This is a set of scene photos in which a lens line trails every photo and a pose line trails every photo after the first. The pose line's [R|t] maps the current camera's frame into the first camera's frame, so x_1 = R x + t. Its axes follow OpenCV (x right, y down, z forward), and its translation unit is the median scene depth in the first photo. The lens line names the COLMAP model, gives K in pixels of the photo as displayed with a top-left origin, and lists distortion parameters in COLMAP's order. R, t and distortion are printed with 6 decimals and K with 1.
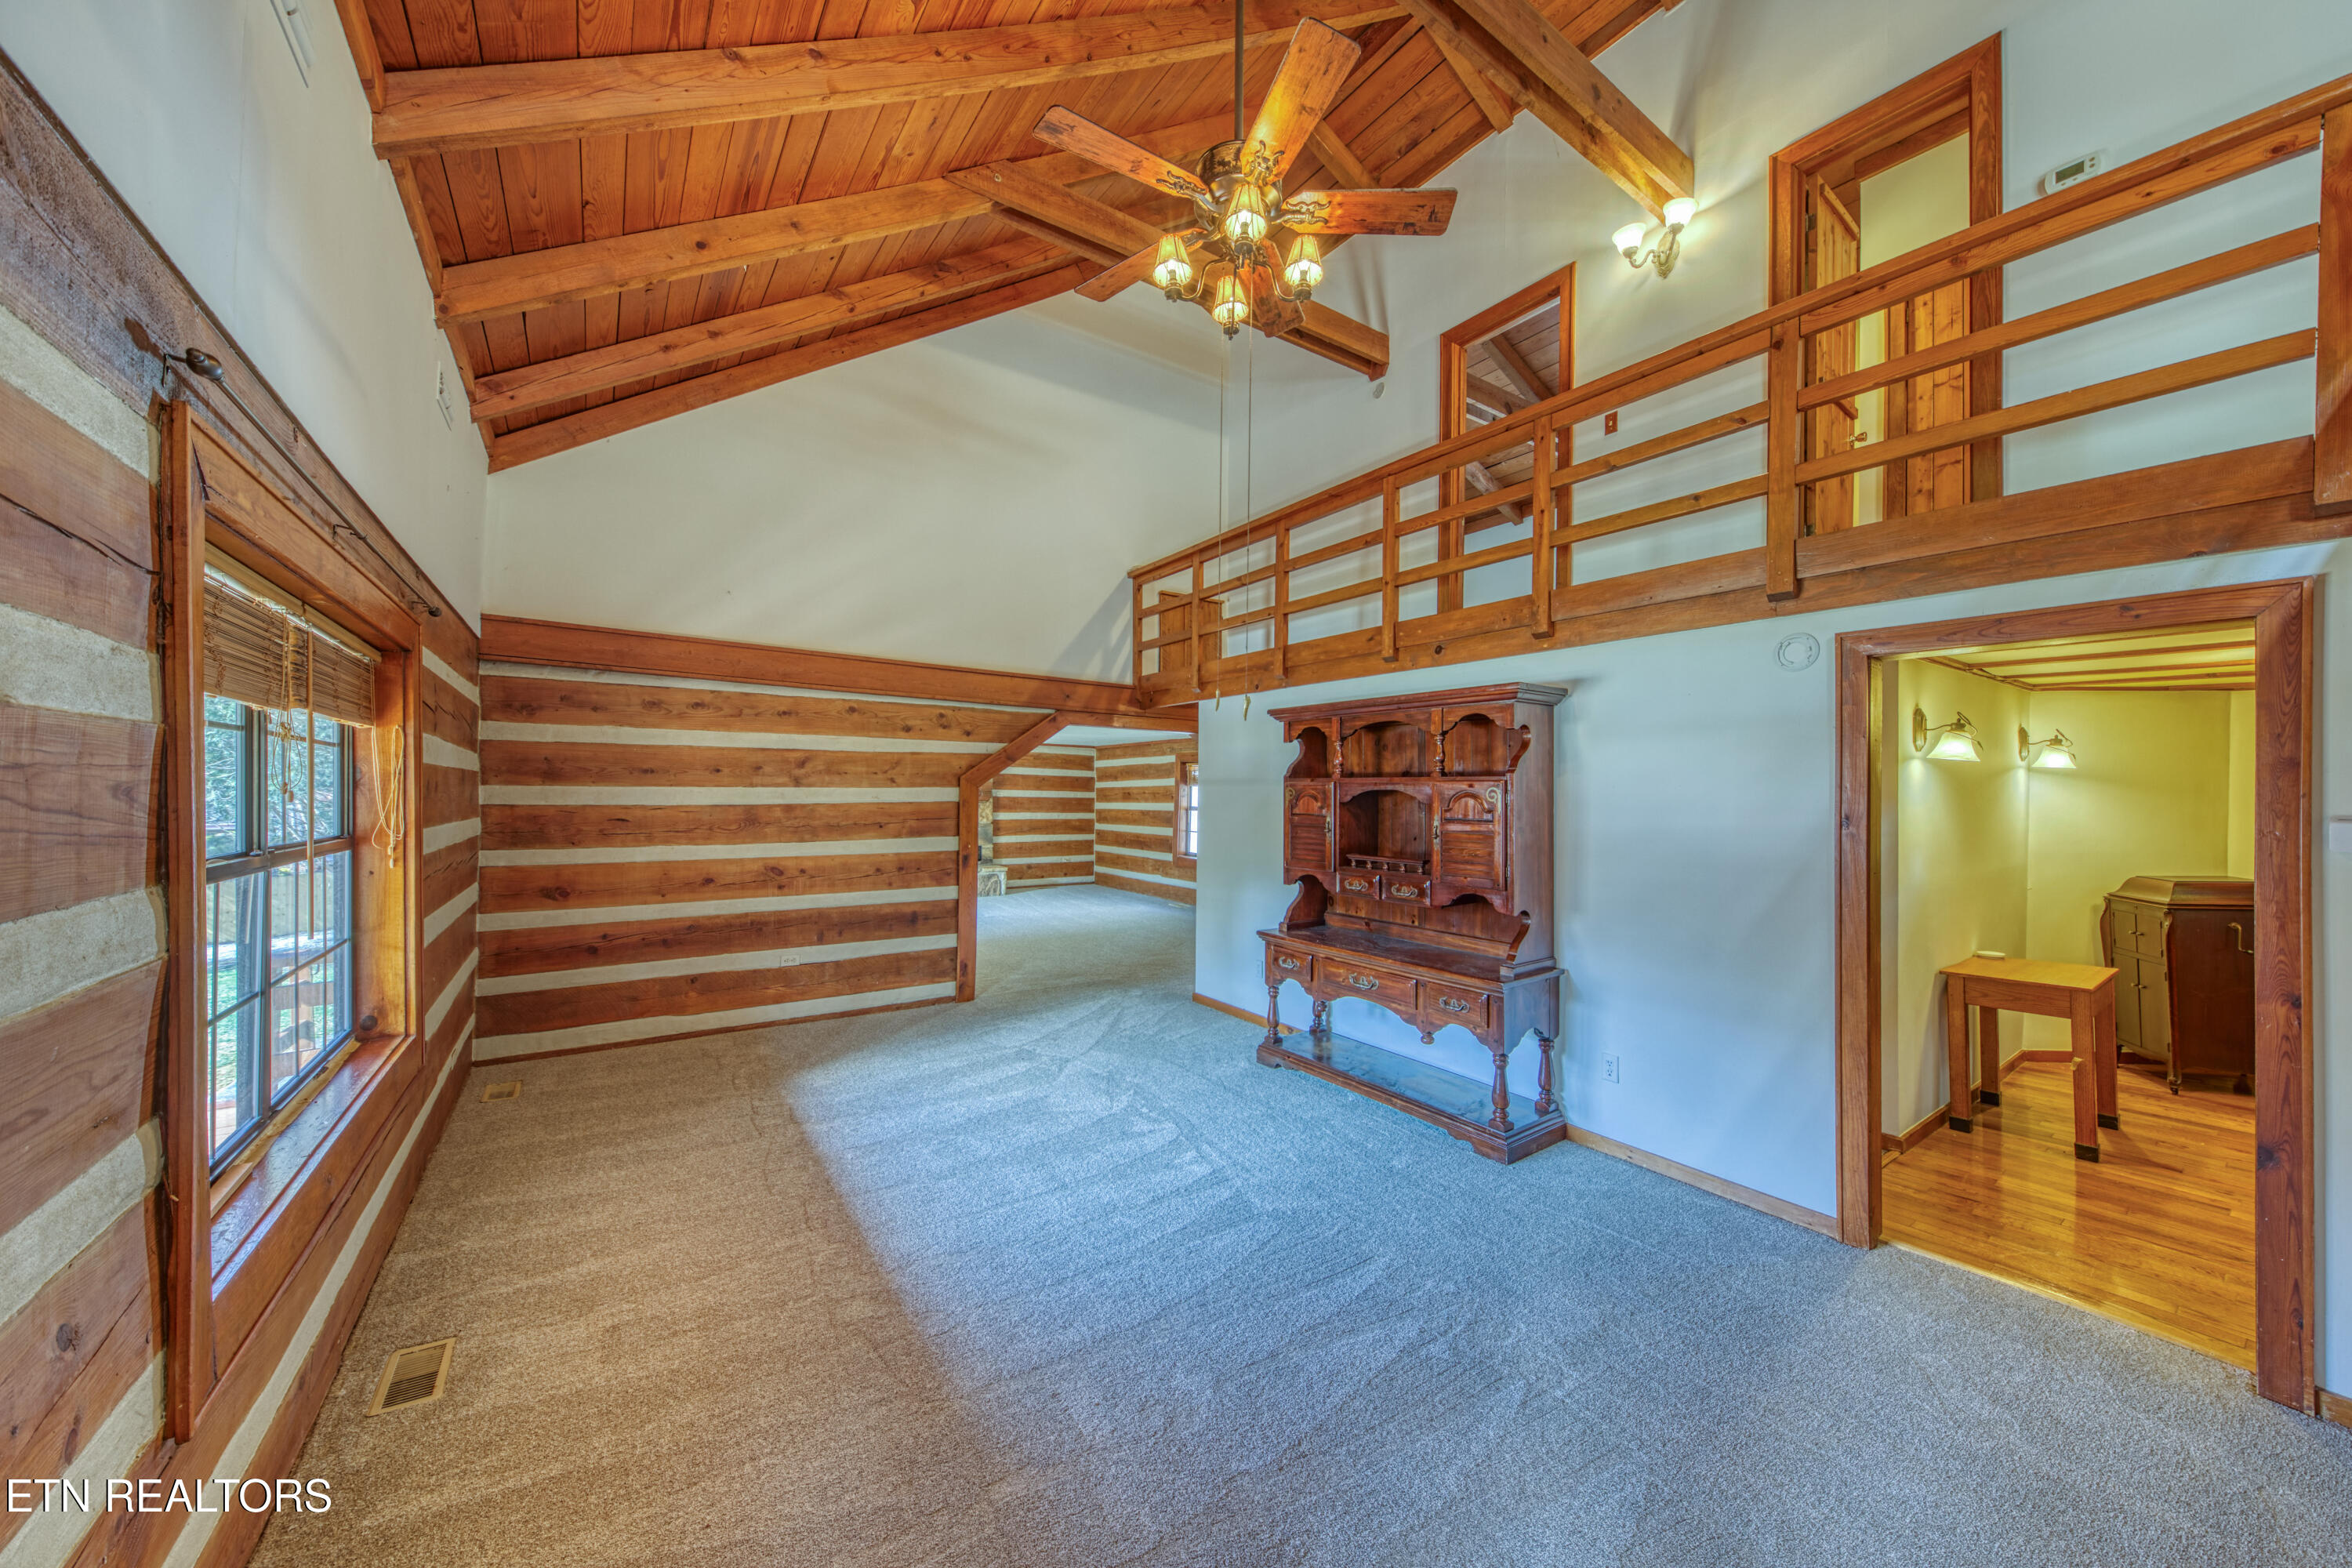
lens RADIAL K [[816.5, 0, 1177.4], [0, 816.5, 793.0], [0, 0, 1]] dist [0.001385, -0.000160]
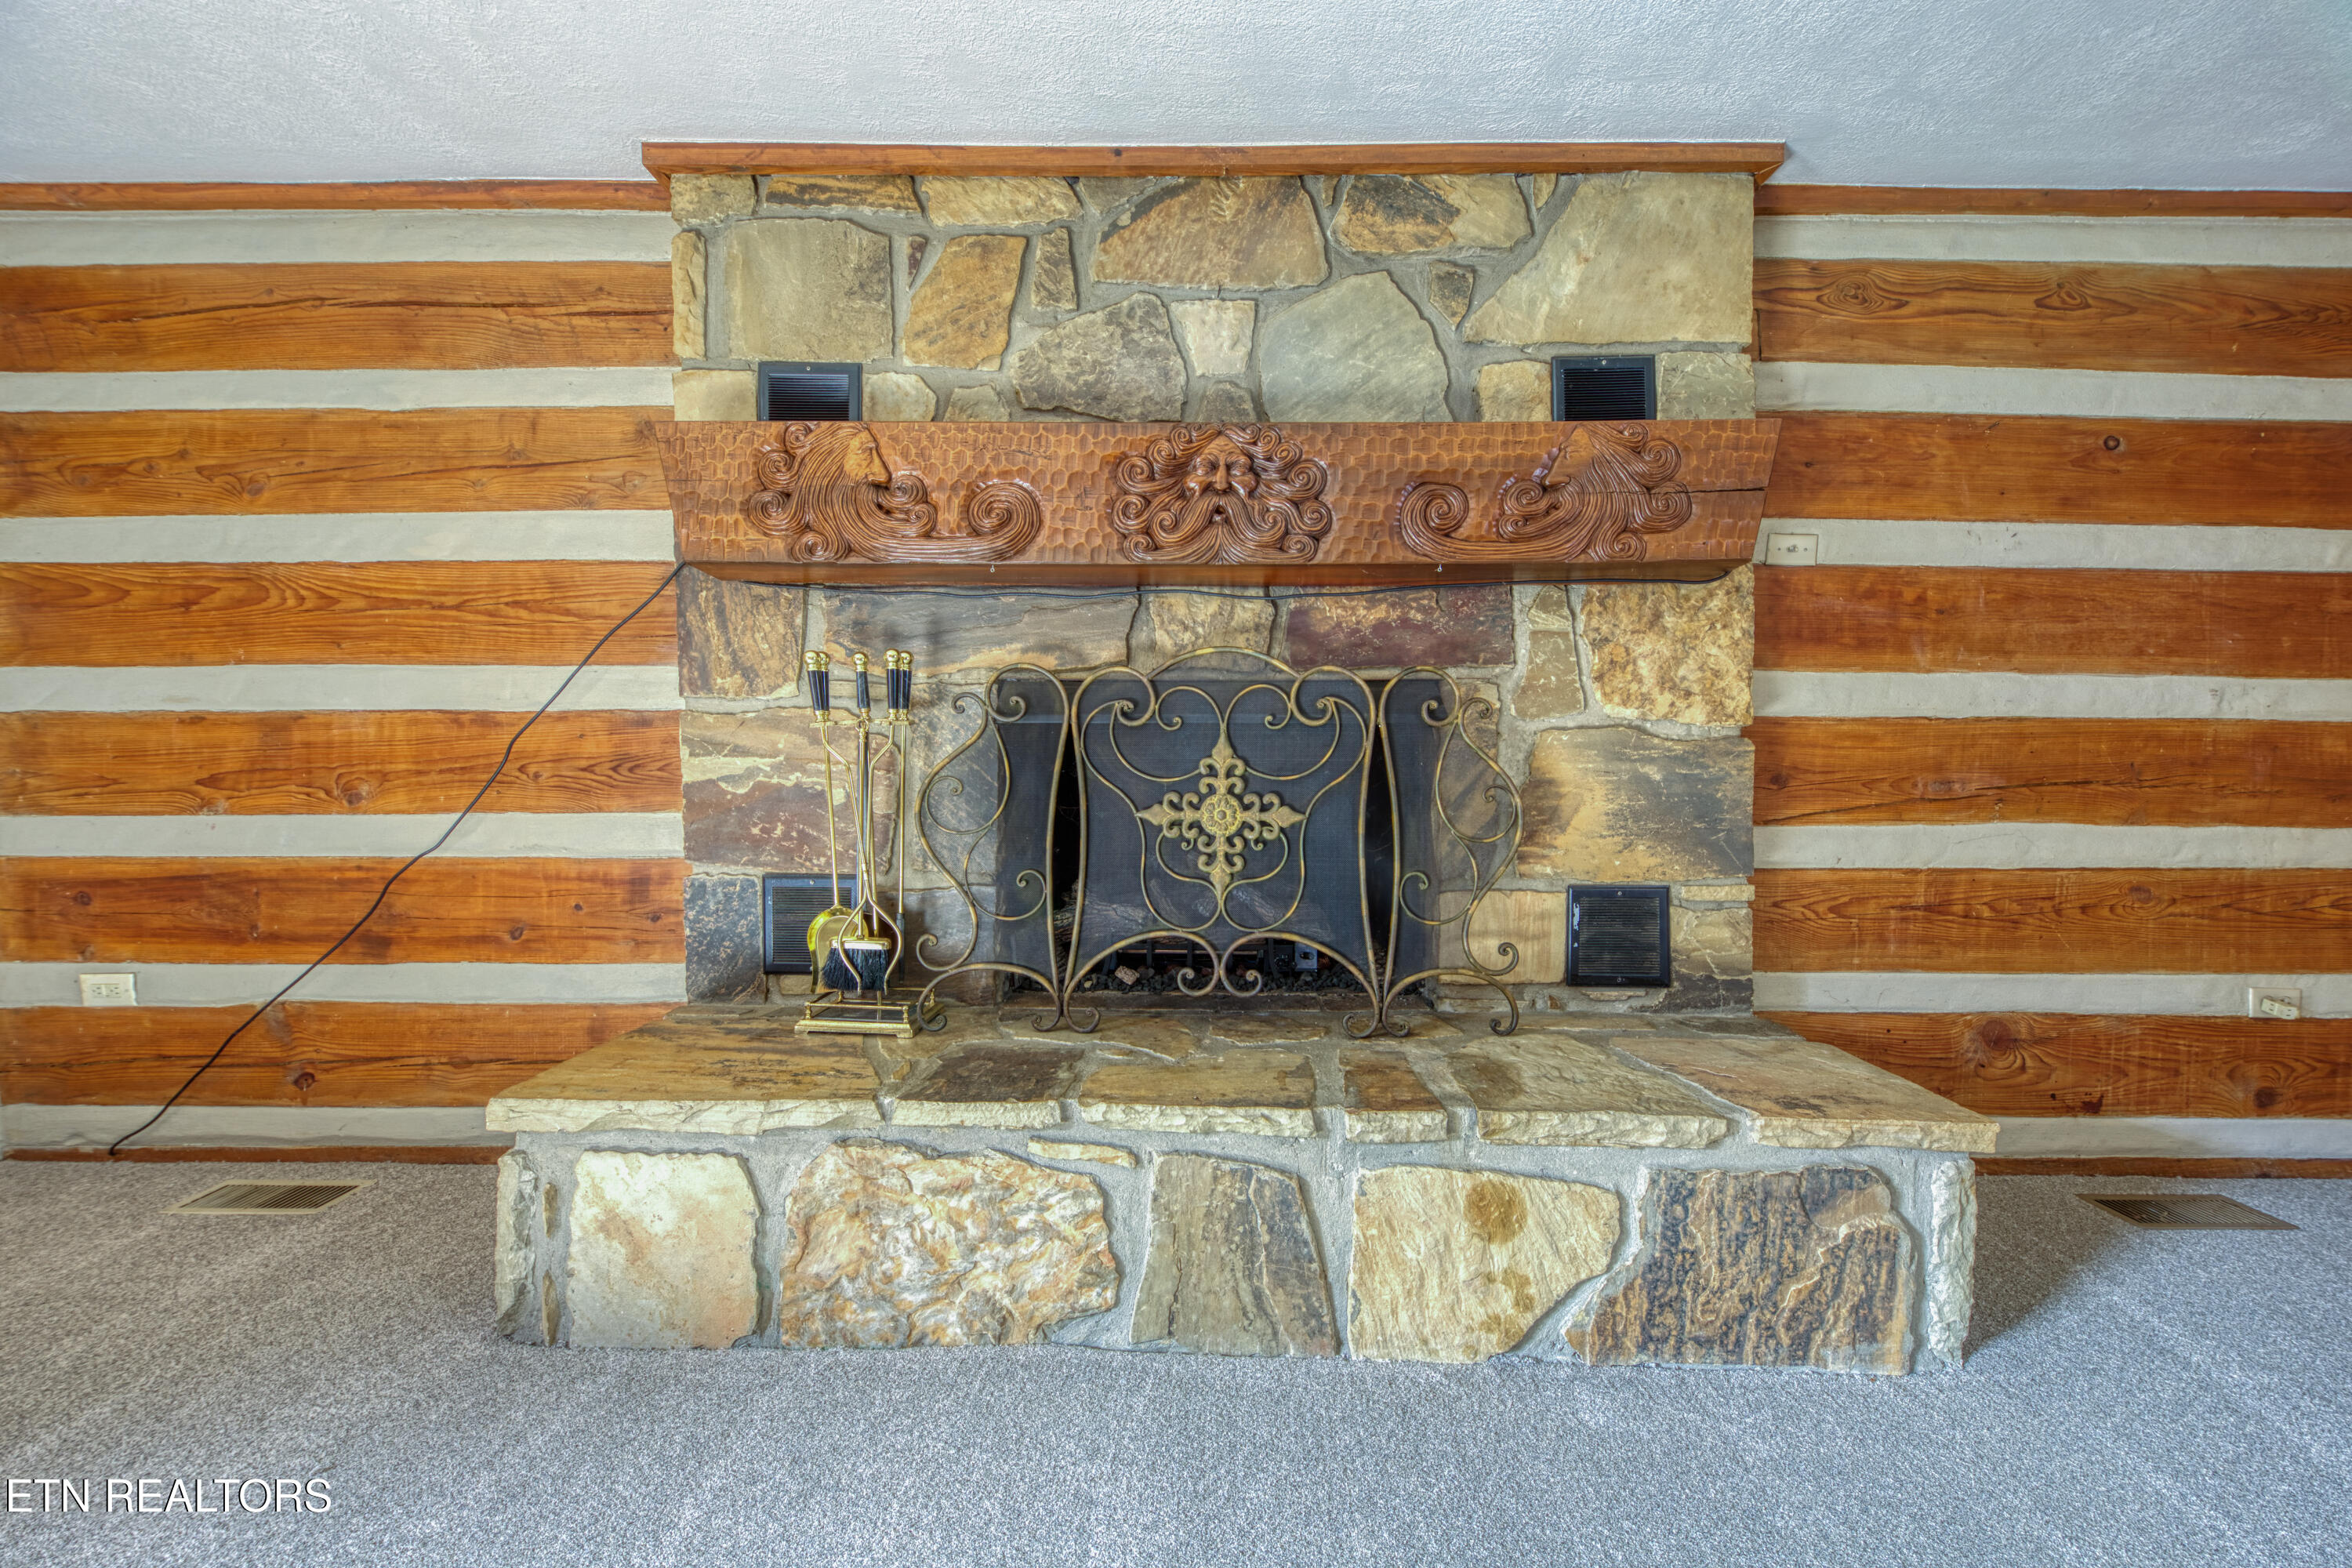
lens RADIAL K [[816.5, 0, 1154.5], [0, 816.5, 776.4], [0, 0, 1]] dist [0.001385, -0.000160]
pose [[0.804391, -0.003106, -0.594092, -0.218715], [0.002880, 0.999995, -0.001328, 0.042988], [0.594093, -0.000643, 0.804396, 0.794999]]
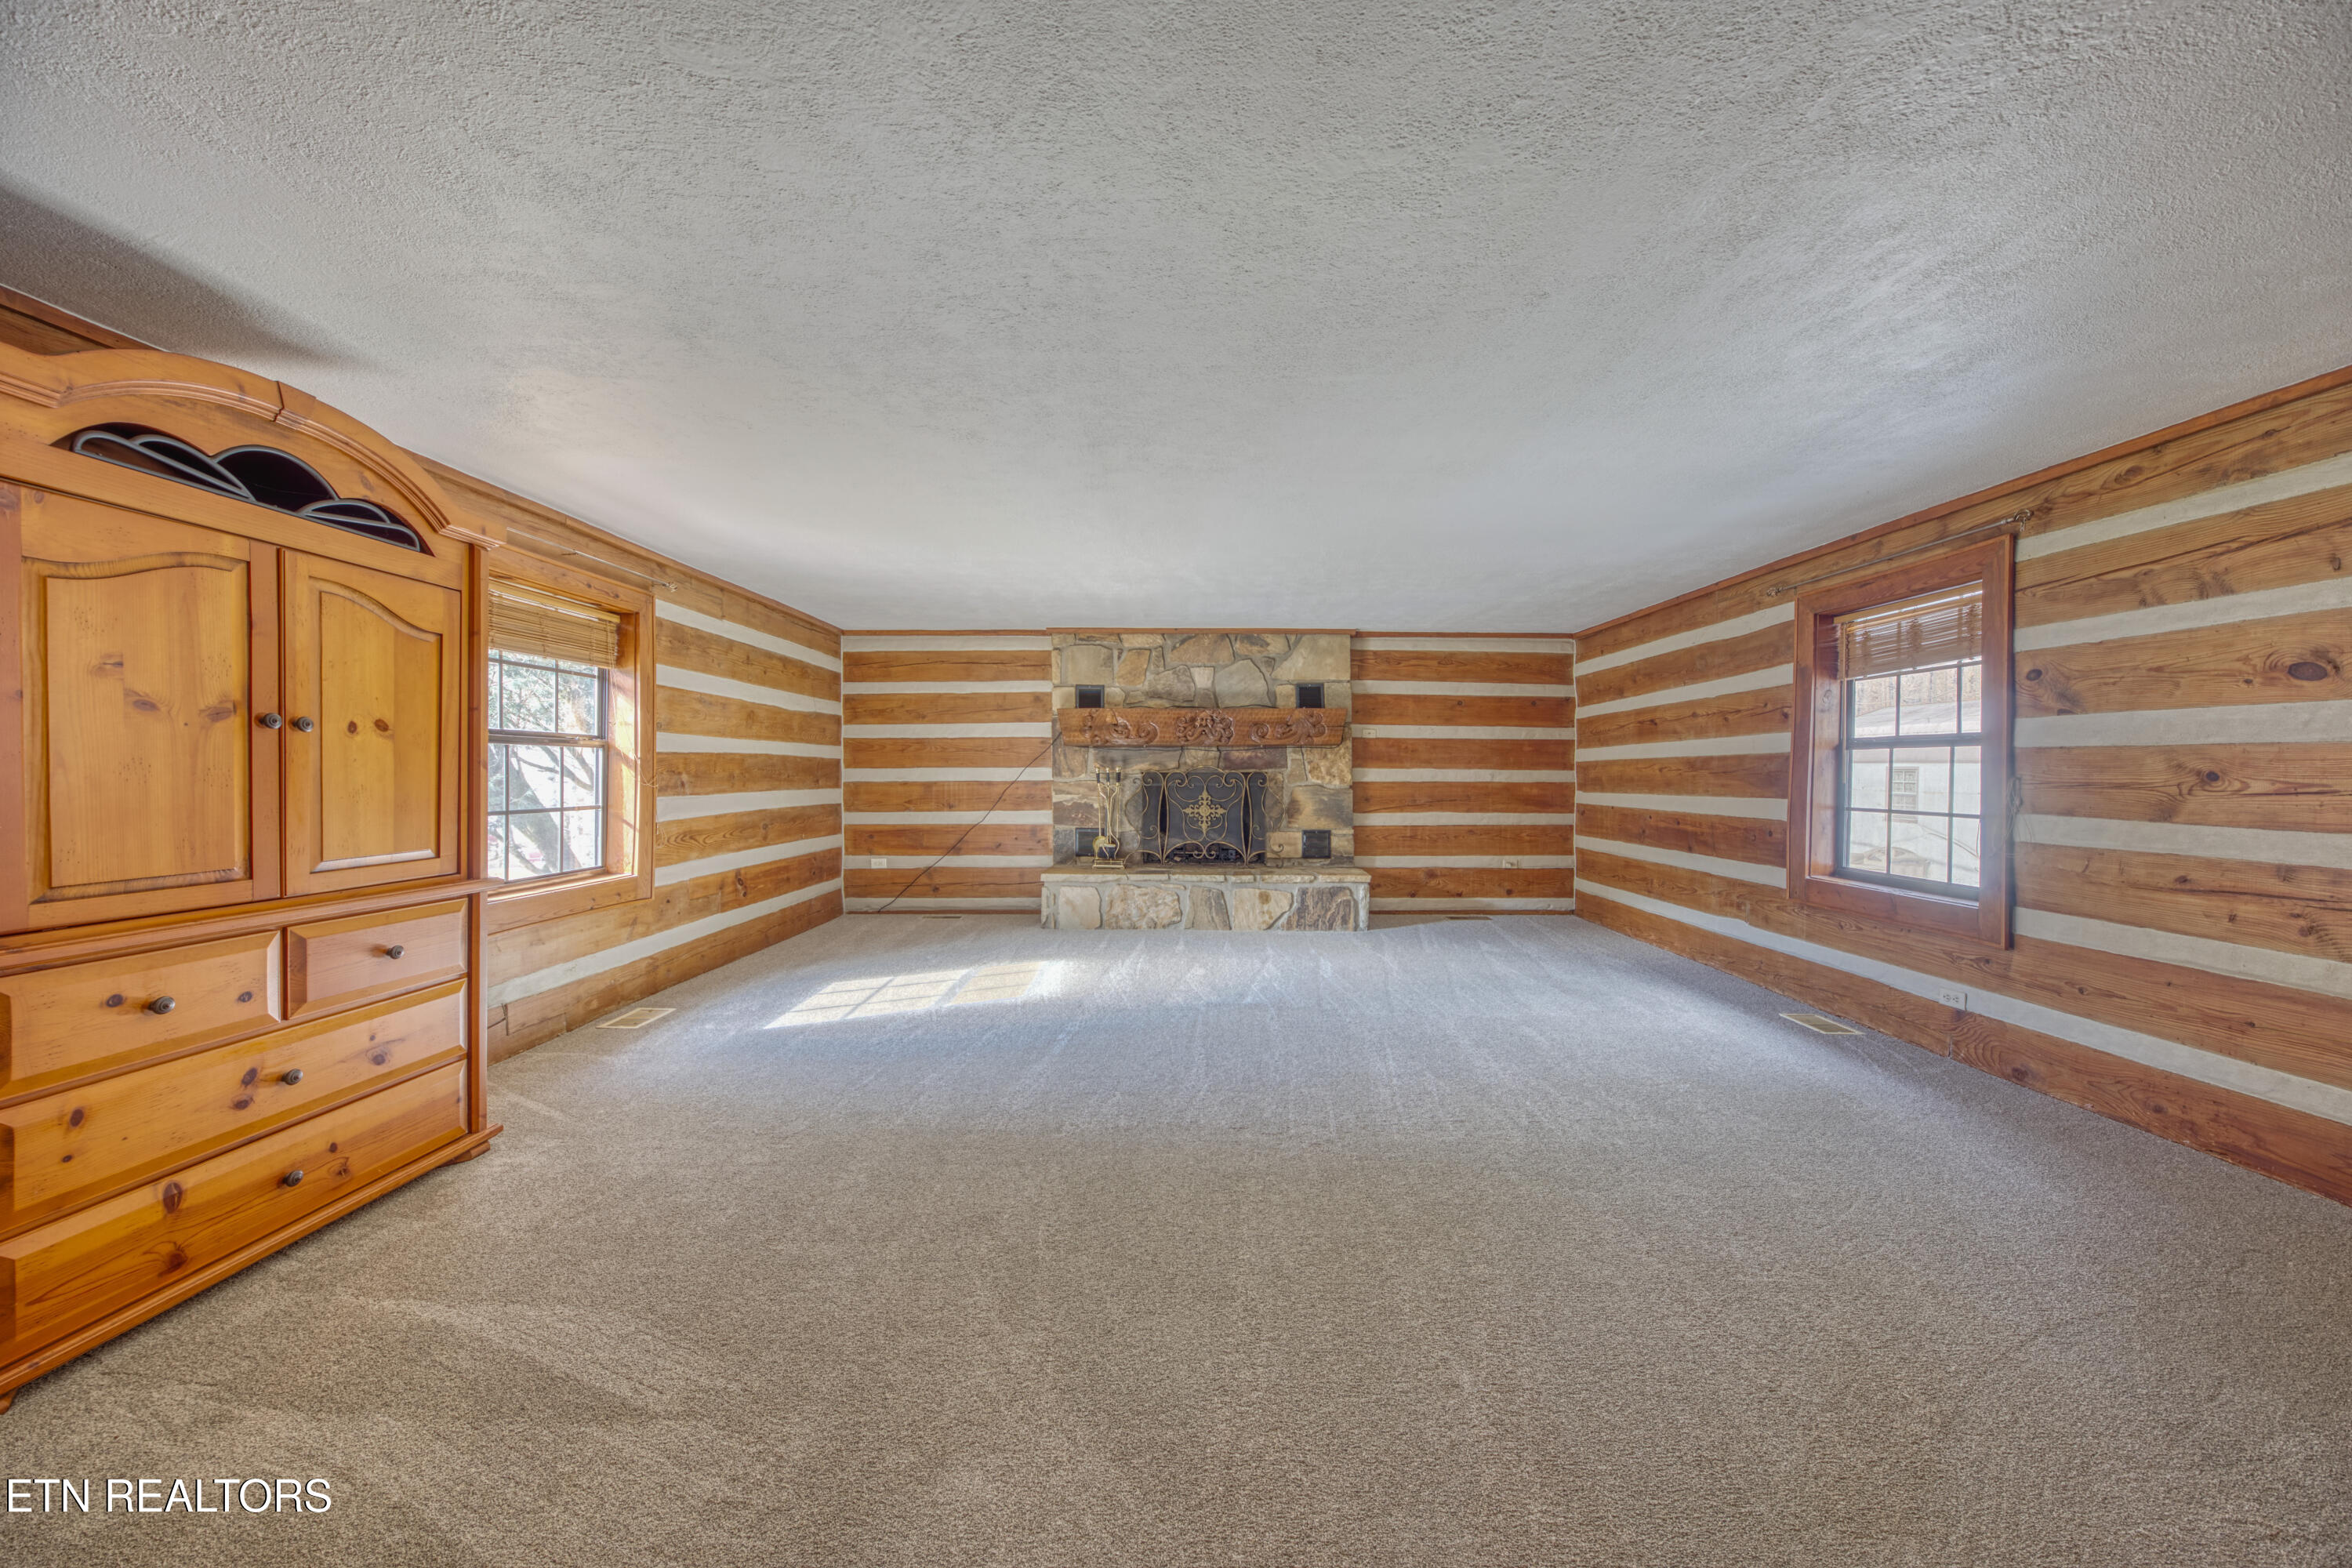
lens RADIAL K [[816.5, 0, 1170.8], [0, 816.5, 776.6], [0, 0, 1]] dist [0.001385, -0.000160]
pose [[0.819101, -0.004431, -0.573633, -0.020069], [0.005878, 0.999983, 0.000668, 0.027969], [0.573620, -0.003918, 0.819112, 0.488518]]
